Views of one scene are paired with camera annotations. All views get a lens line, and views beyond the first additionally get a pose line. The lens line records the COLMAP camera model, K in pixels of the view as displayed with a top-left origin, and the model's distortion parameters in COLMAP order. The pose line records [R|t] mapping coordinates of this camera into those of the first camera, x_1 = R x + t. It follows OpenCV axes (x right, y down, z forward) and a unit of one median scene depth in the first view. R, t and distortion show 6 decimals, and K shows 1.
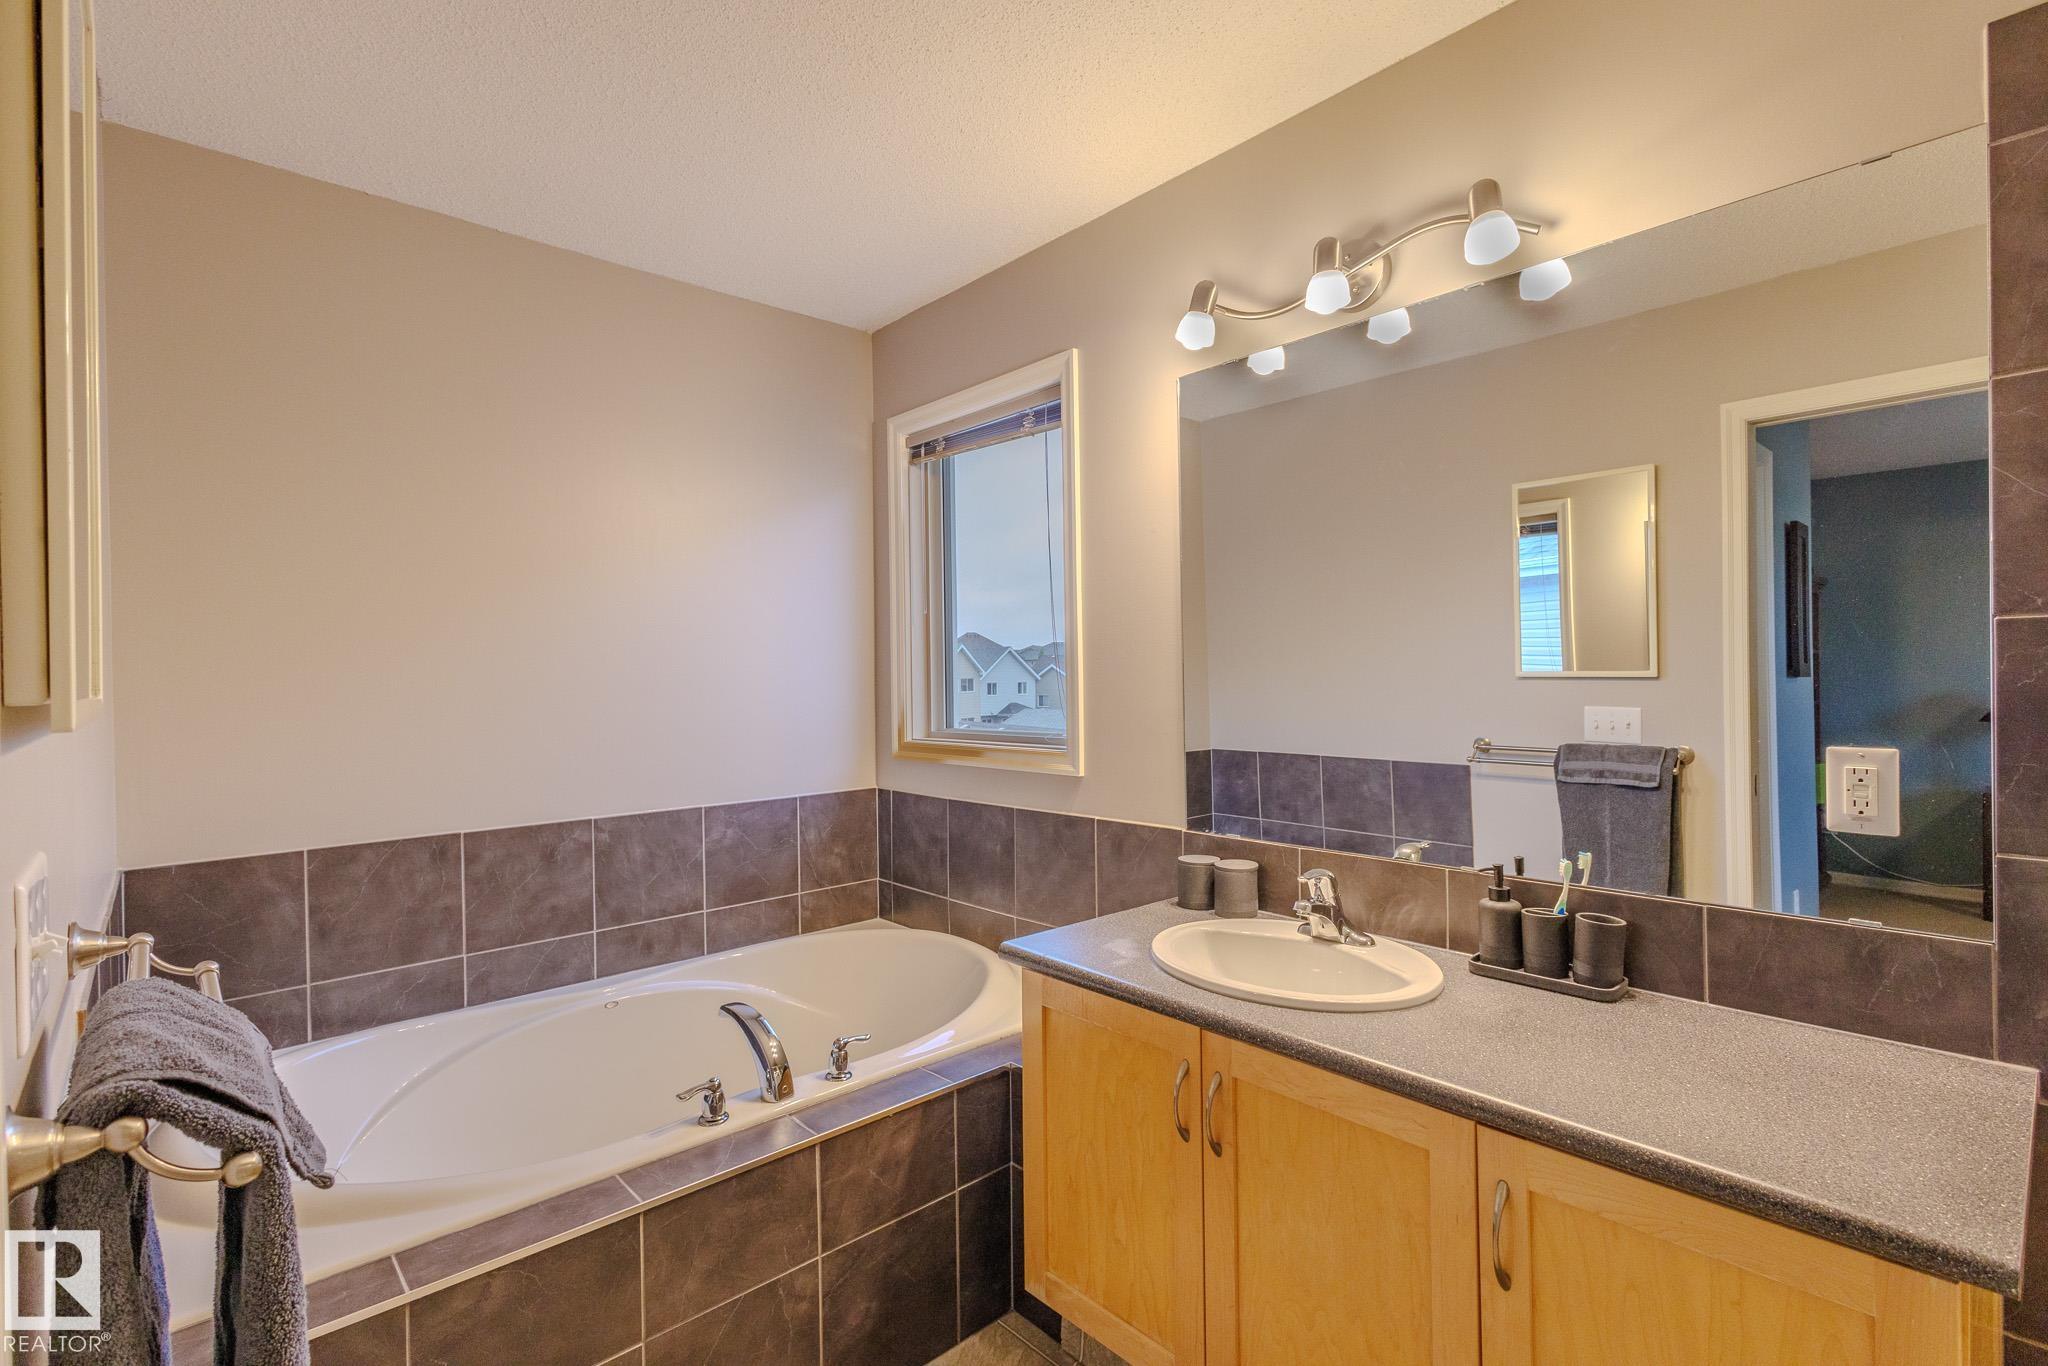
lens RADIAL K [[943.0, 0, 1024.9], [0, 943.0, 680.7], [0, 0, 1]] dist [-0.001191, -0.000629]
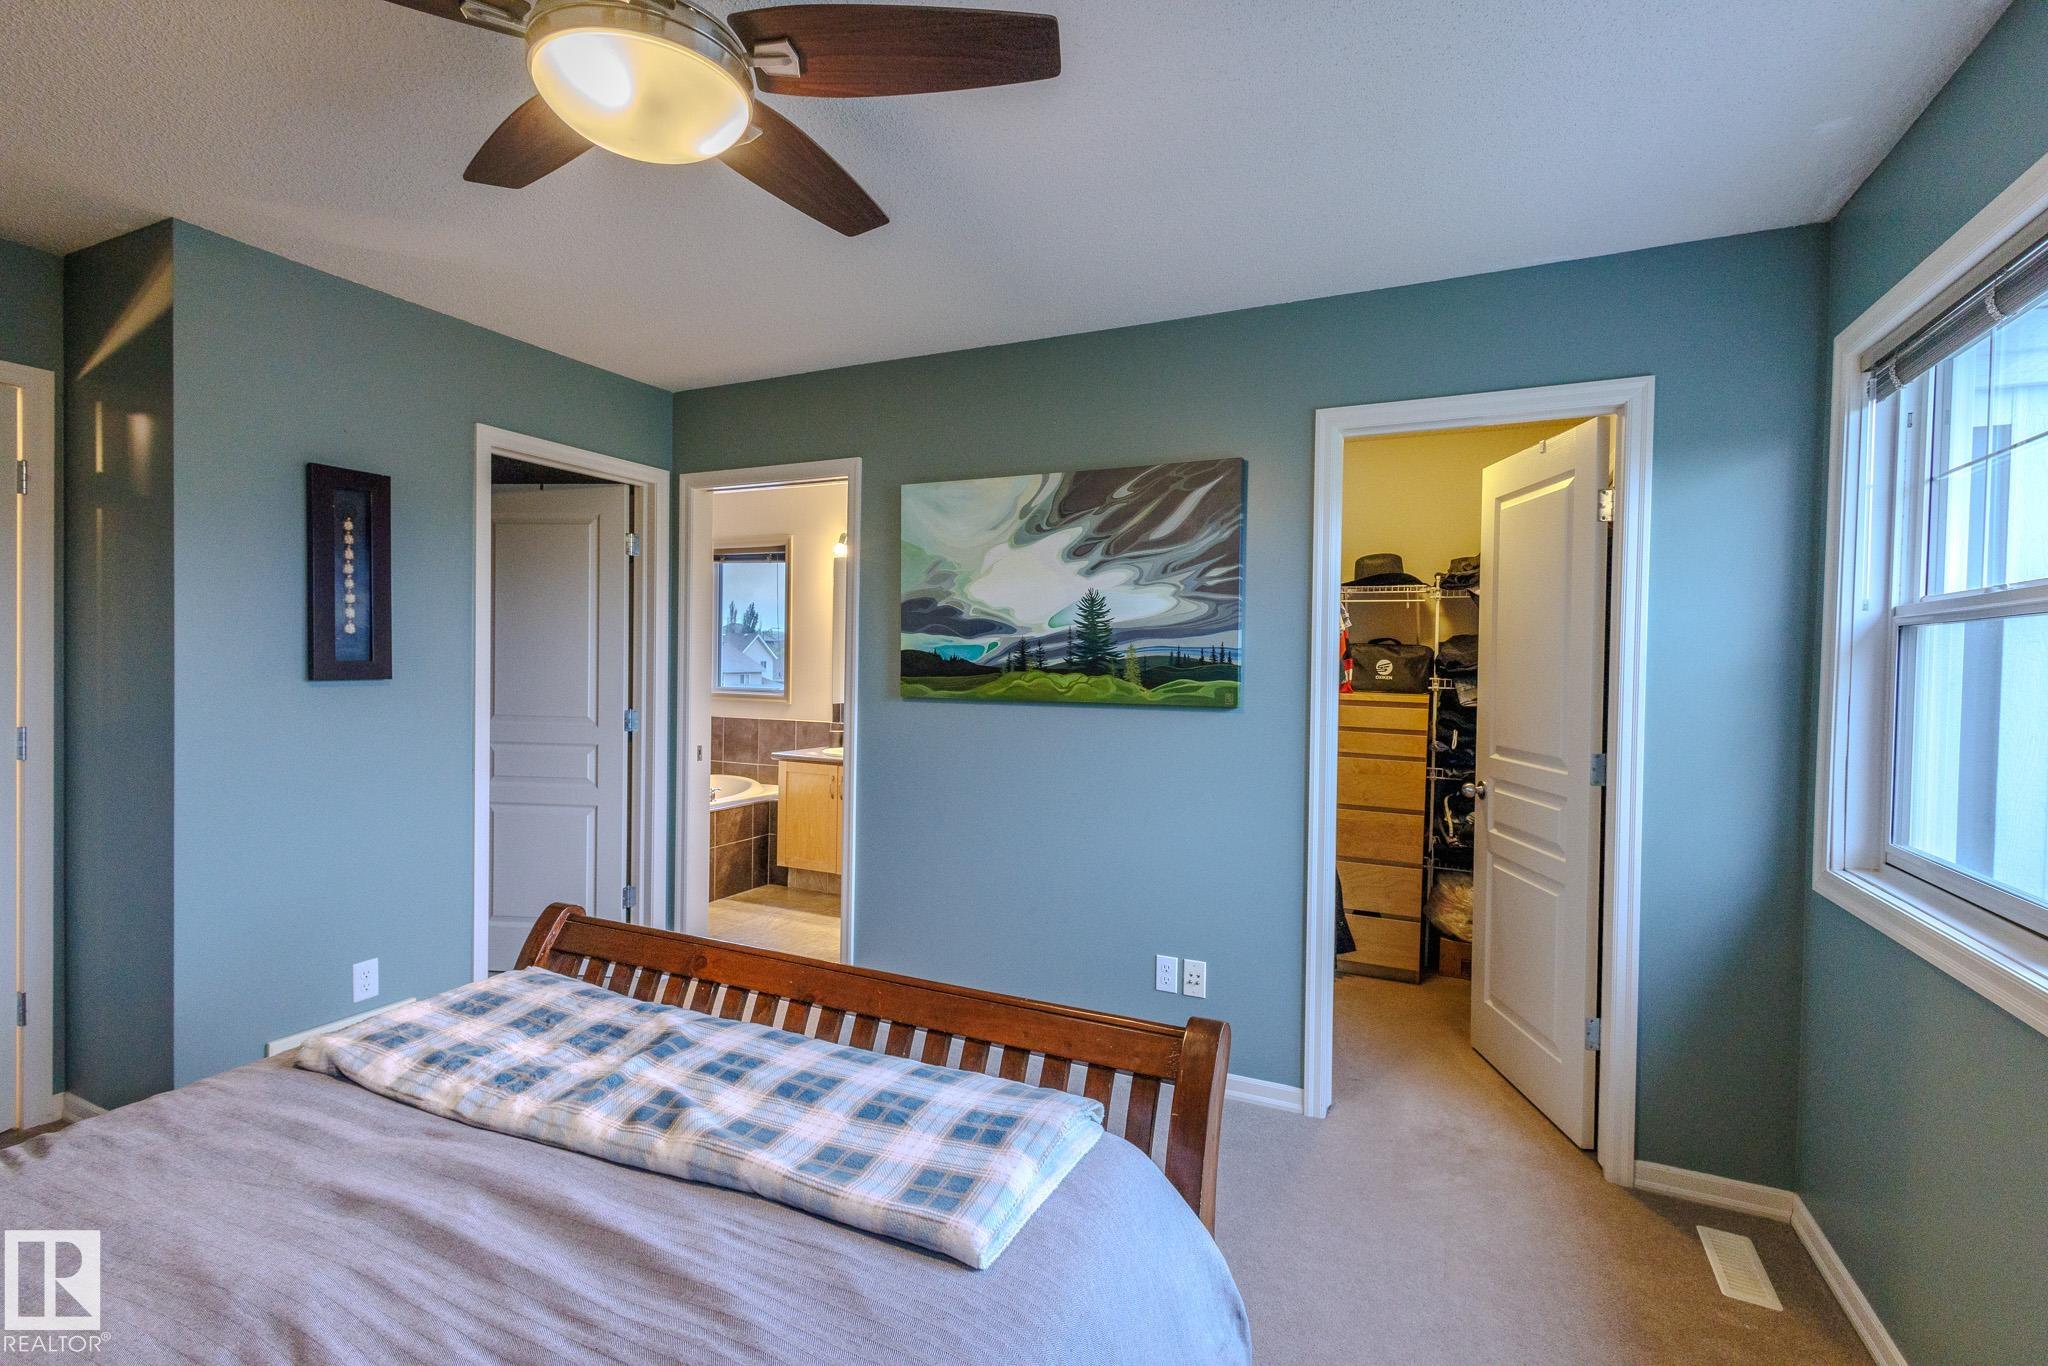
lens RADIAL K [[943.0, 0, 1024.0], [0, 943.0, 677.8], [0, 0, 1]] dist [-0.001191, -0.000629]
pose [[0.926819, 0.023173, 0.374794, -0.330979], [-0.031907, 0.999344, 0.017113, -0.036292], [-0.374151, -0.027819, 0.926950, -1.687930]]
